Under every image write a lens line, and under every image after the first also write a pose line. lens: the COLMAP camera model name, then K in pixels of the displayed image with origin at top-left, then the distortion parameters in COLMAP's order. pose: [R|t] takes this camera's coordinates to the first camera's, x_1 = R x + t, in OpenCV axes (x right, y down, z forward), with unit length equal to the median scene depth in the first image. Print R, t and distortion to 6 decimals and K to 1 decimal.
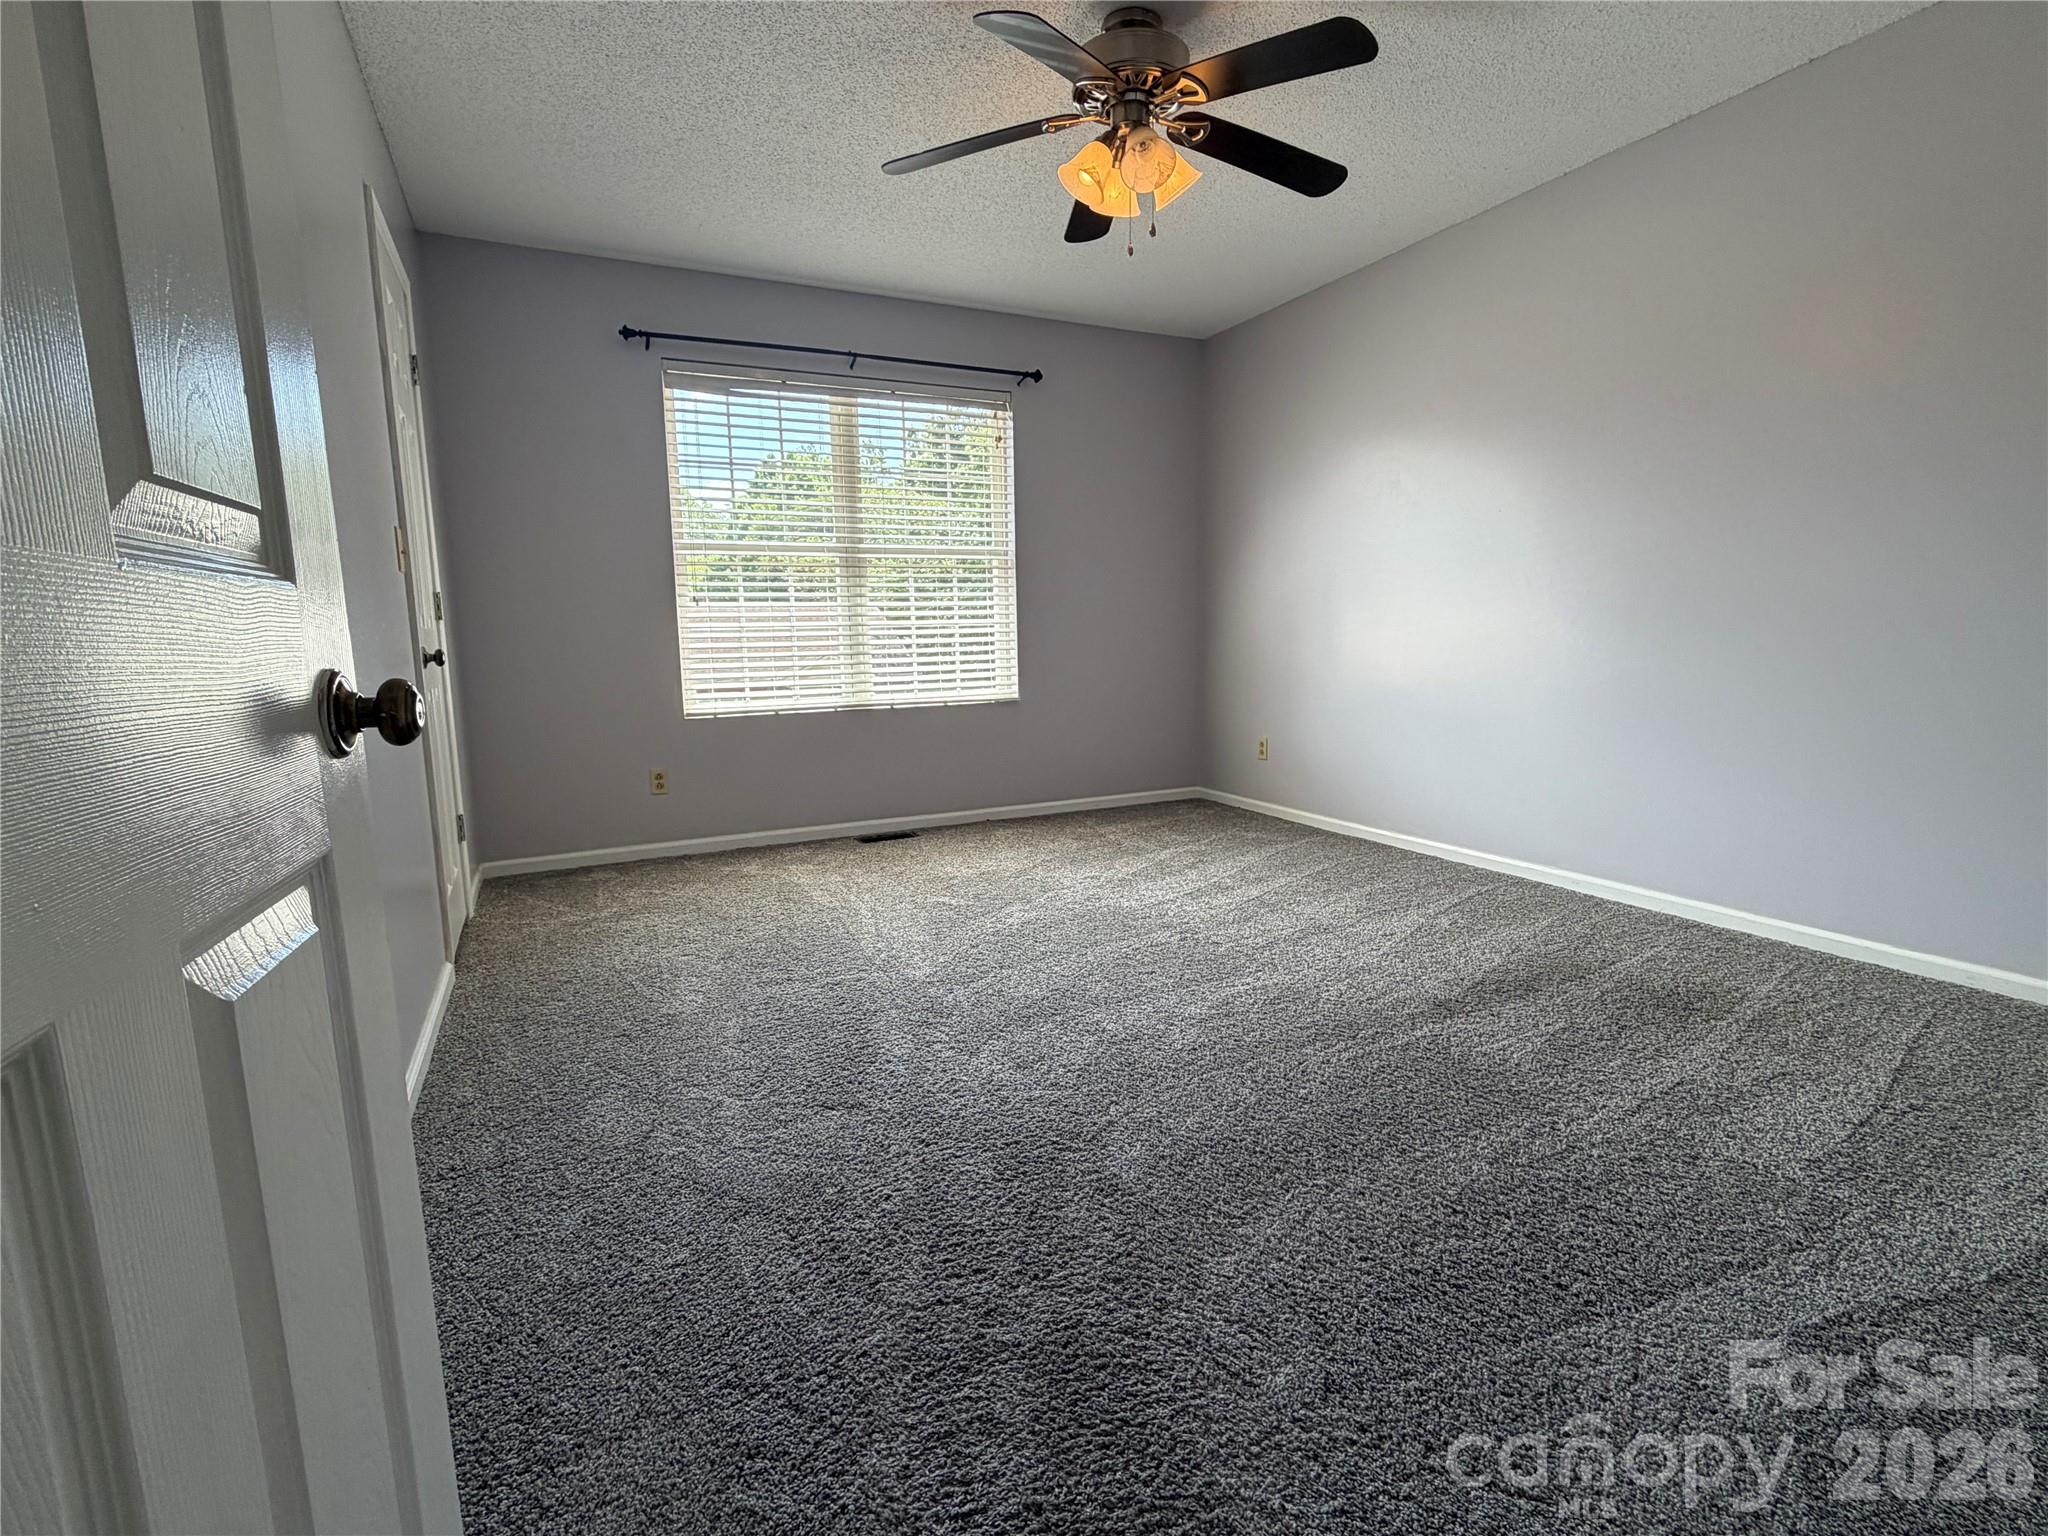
lens RADIAL K [[958.2, 0, 1027.6], [0, 958.2, 766.0], [0, 0, 1]] dist [0.001726, 0.000392]
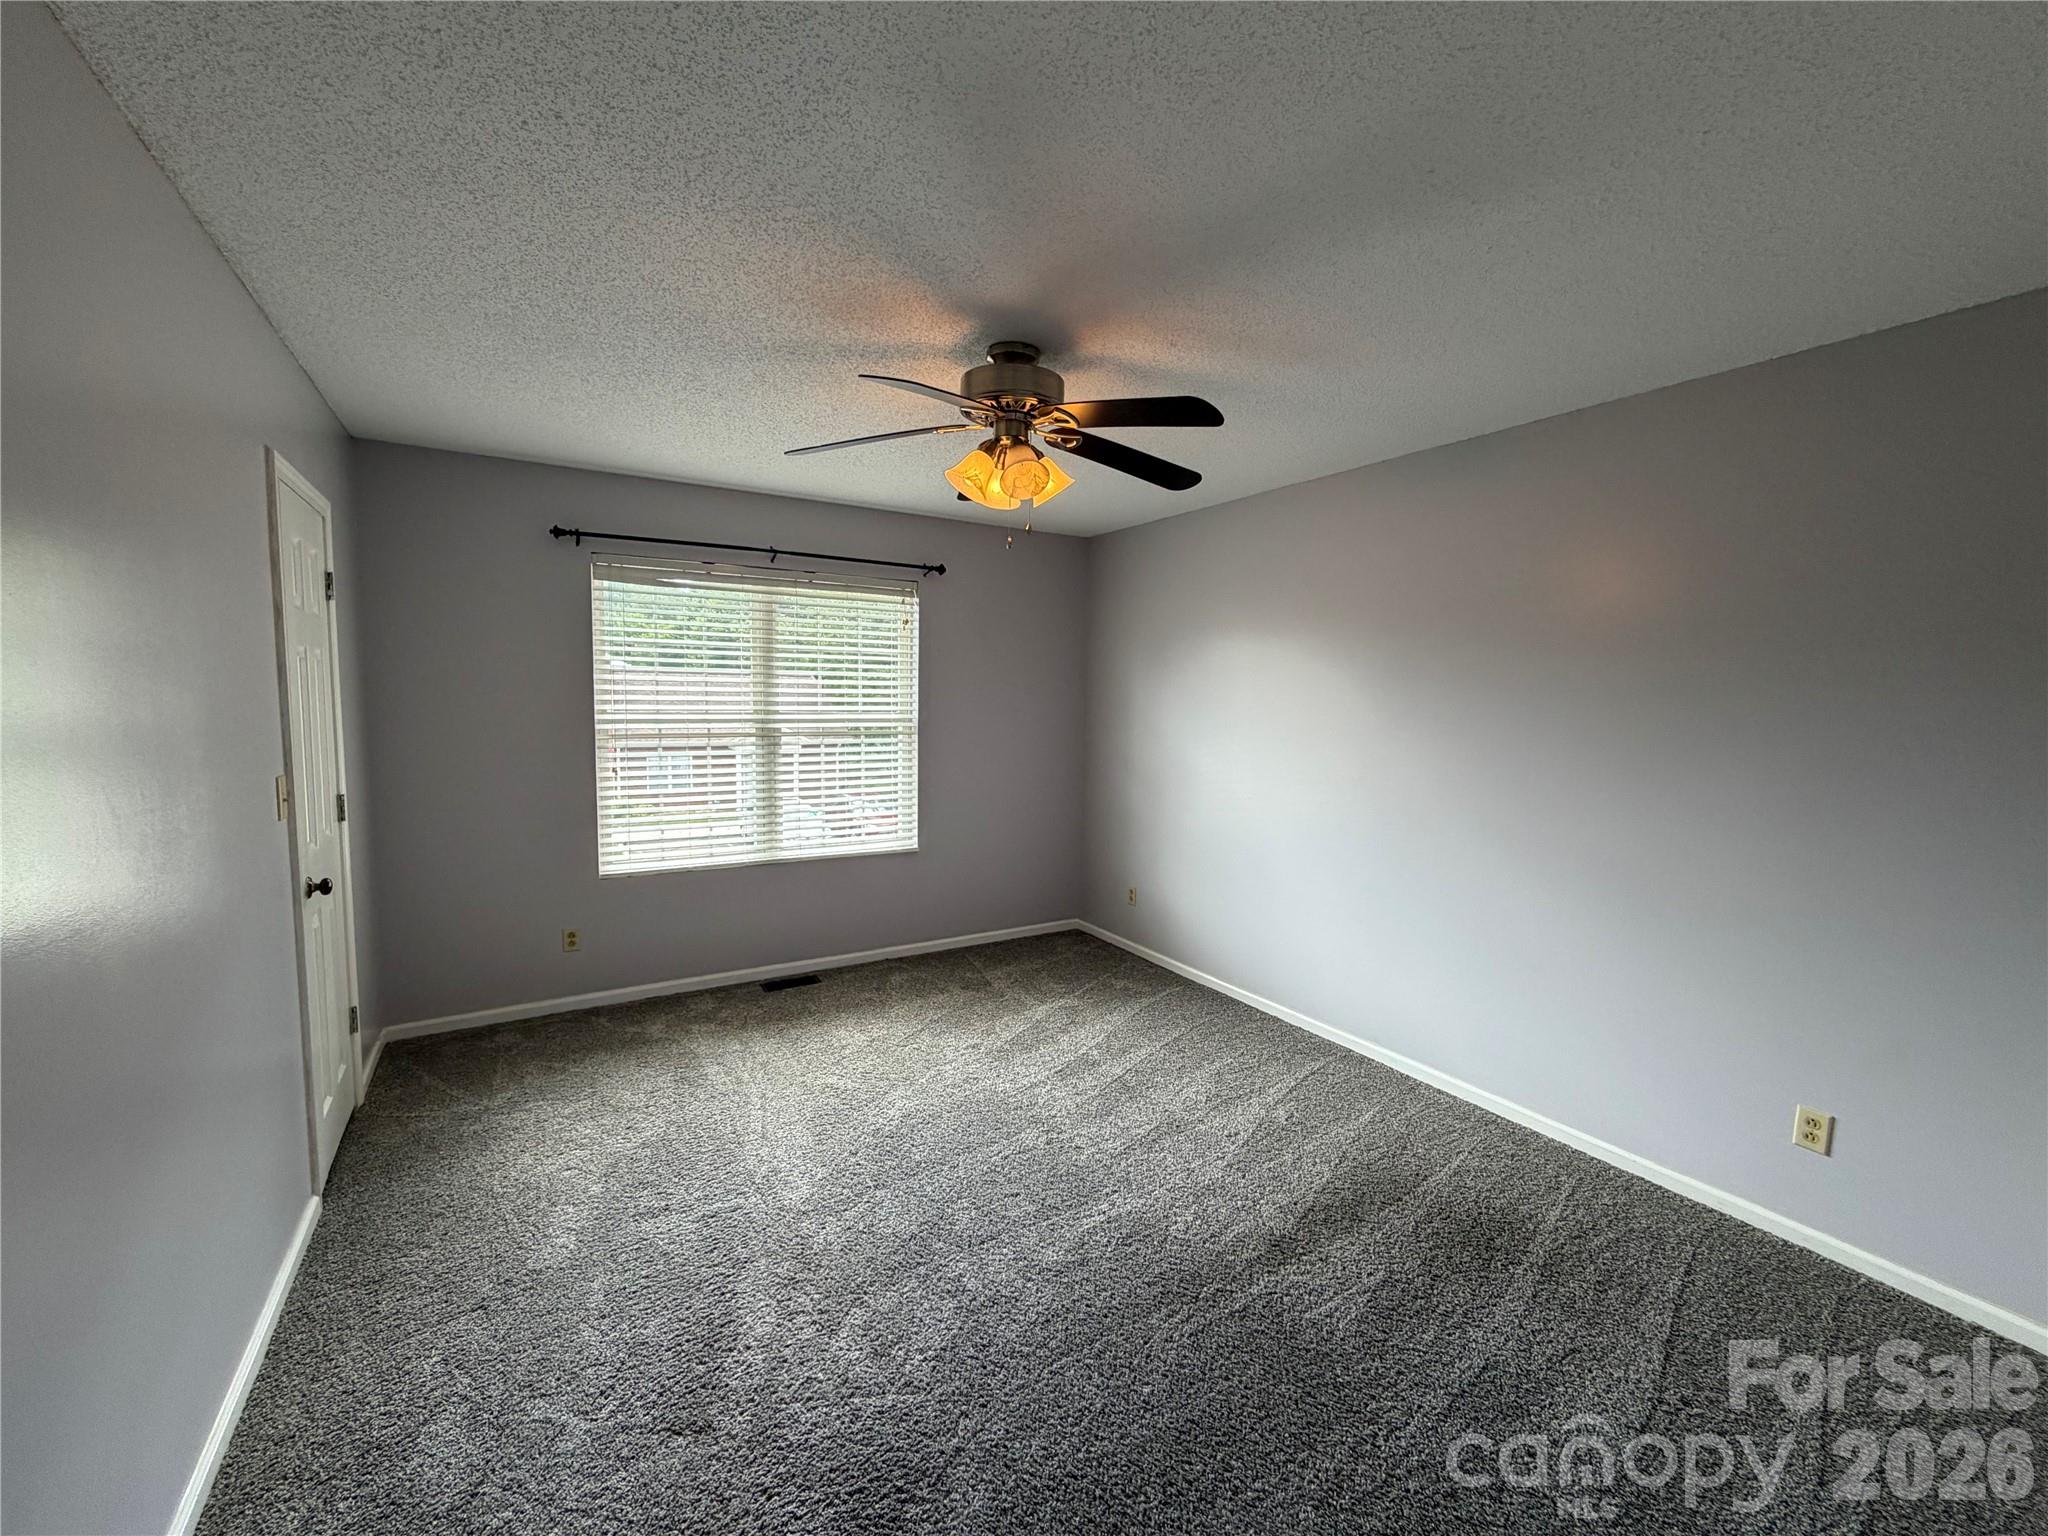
lens RADIAL K [[818.8, 0, 1019.1], [0, 818.8, 772.9], [0, 0, 1]] dist [-0.000241, 0.000863]
pose [[0.995614, 0.026539, 0.089714, 0.031948], [-0.021955, 0.998421, -0.051703, -0.176514], [-0.090944, 0.049507, 0.994625, 0.055244]]
